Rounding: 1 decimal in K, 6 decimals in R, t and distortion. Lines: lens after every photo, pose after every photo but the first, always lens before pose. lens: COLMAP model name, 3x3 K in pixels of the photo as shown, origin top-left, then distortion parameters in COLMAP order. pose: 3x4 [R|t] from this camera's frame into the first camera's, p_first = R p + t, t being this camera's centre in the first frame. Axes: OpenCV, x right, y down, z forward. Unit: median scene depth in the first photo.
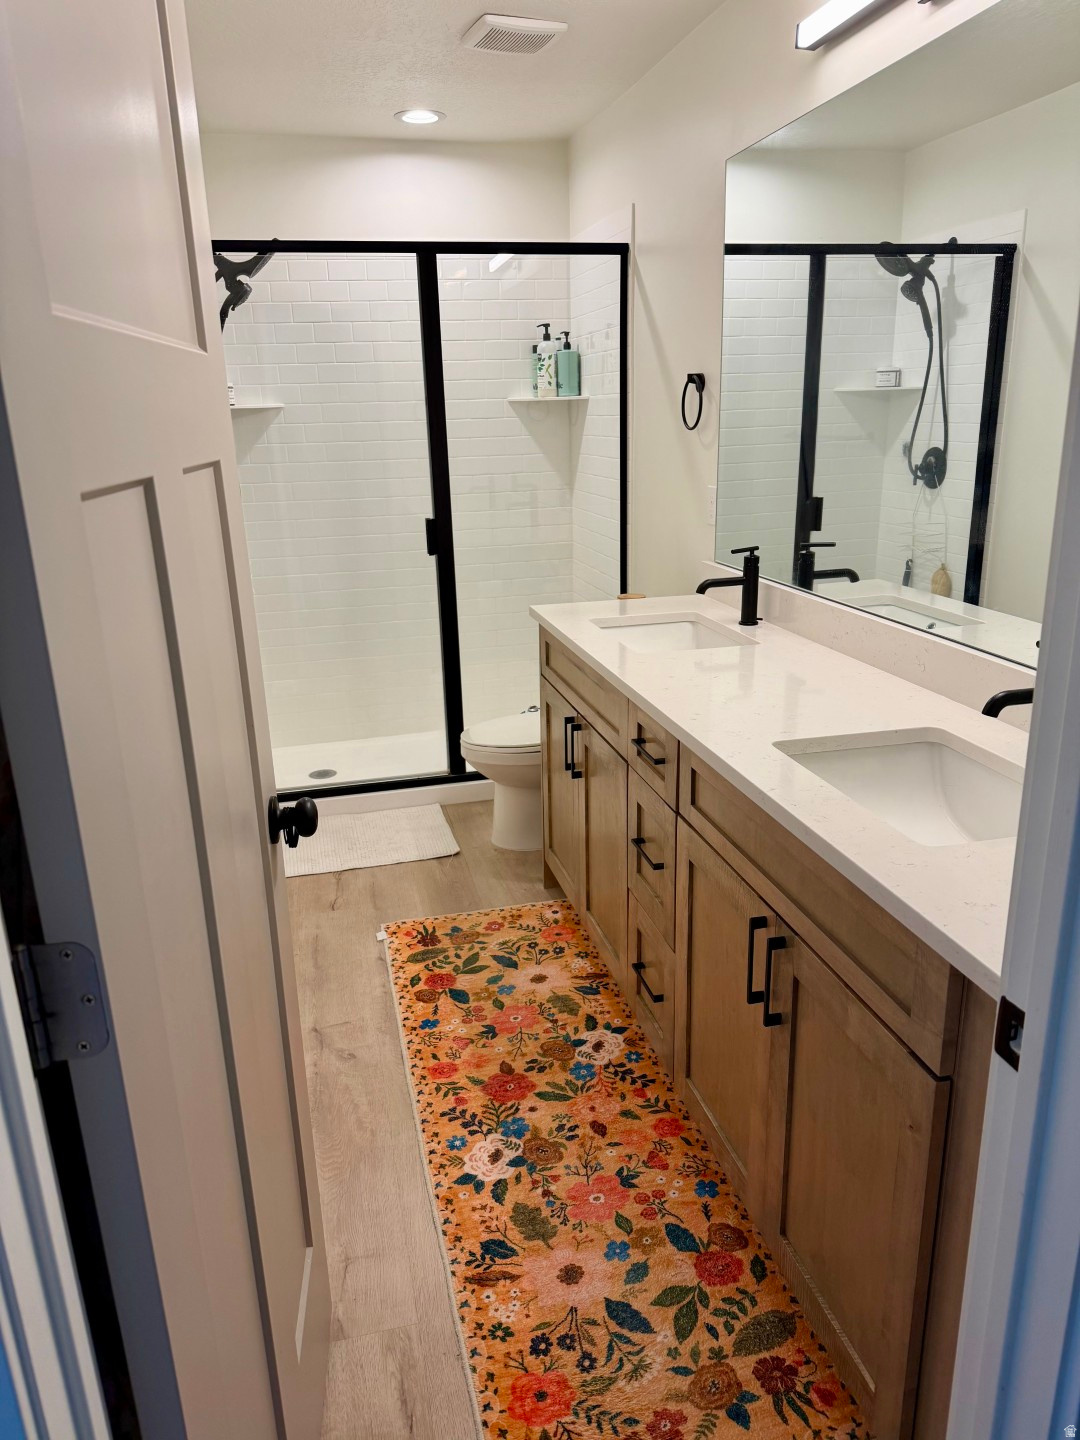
lens RADIAL K [[1001.7, 0, 544.9], [0, 1001.7, 728.2], [0, 0, 1]] dist [0.037094, -0.008314]
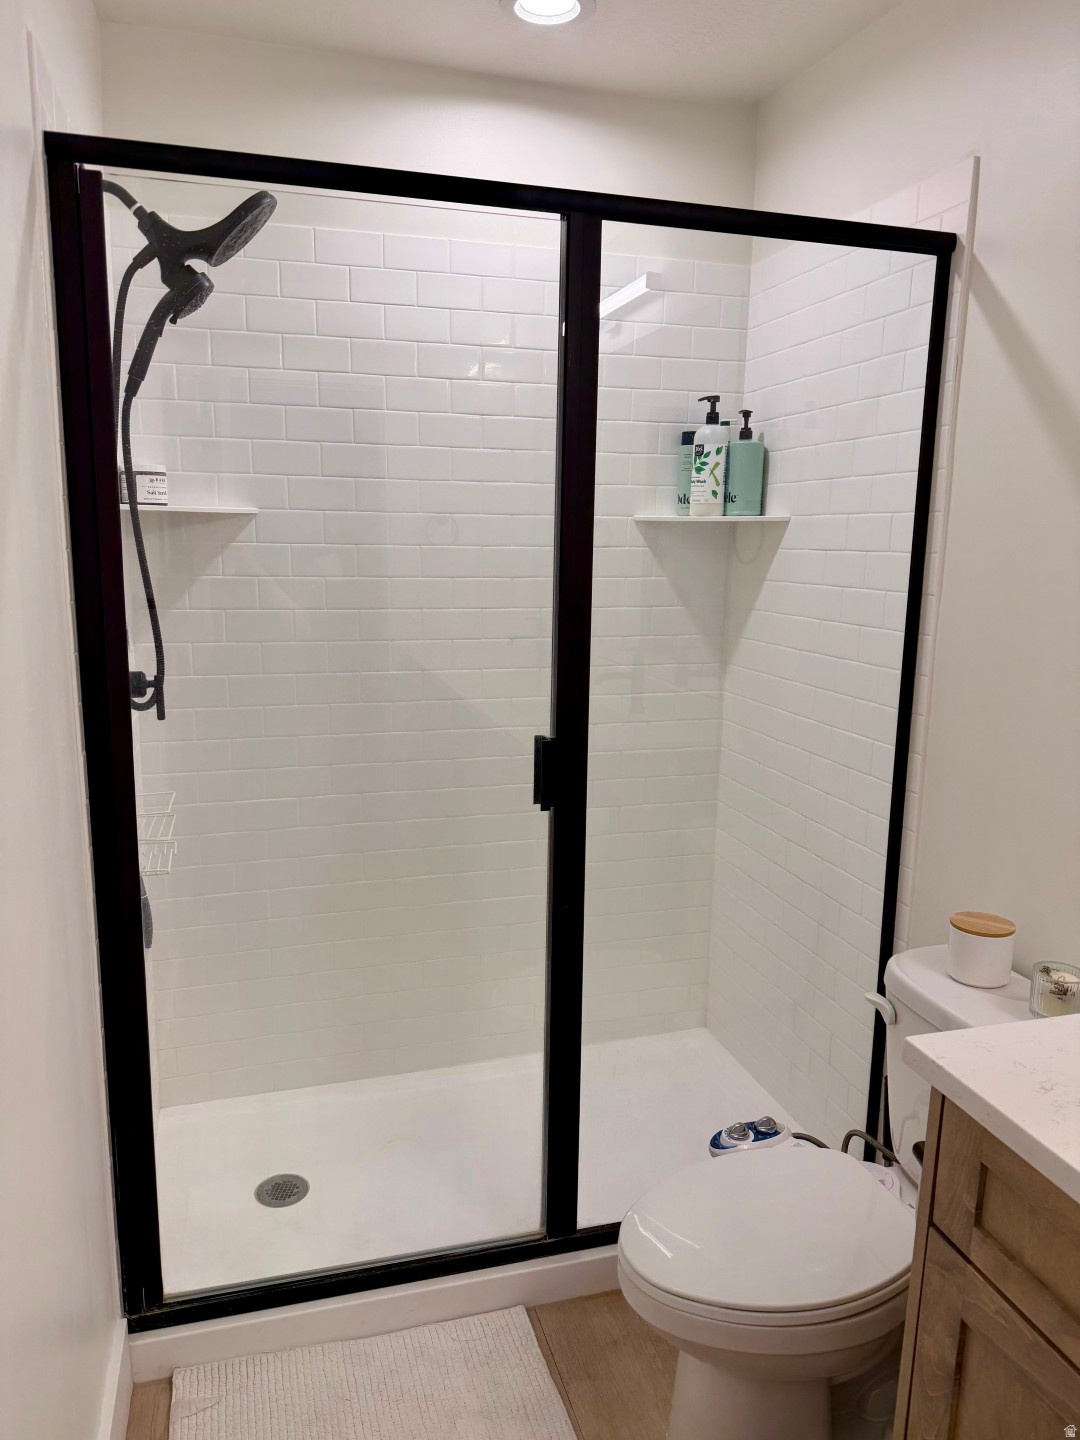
lens RADIAL K [[1001.7, 0, 534.9], [0, 1001.7, 711.8], [0, 0, 1]] dist [0.037094, -0.008314]
pose [[0.998067, 0.033009, 0.052664, -0.132487], [-0.025628, 0.990495, -0.135142, -0.140397], [-0.056625, 0.133531, 0.989426, 0.461382]]
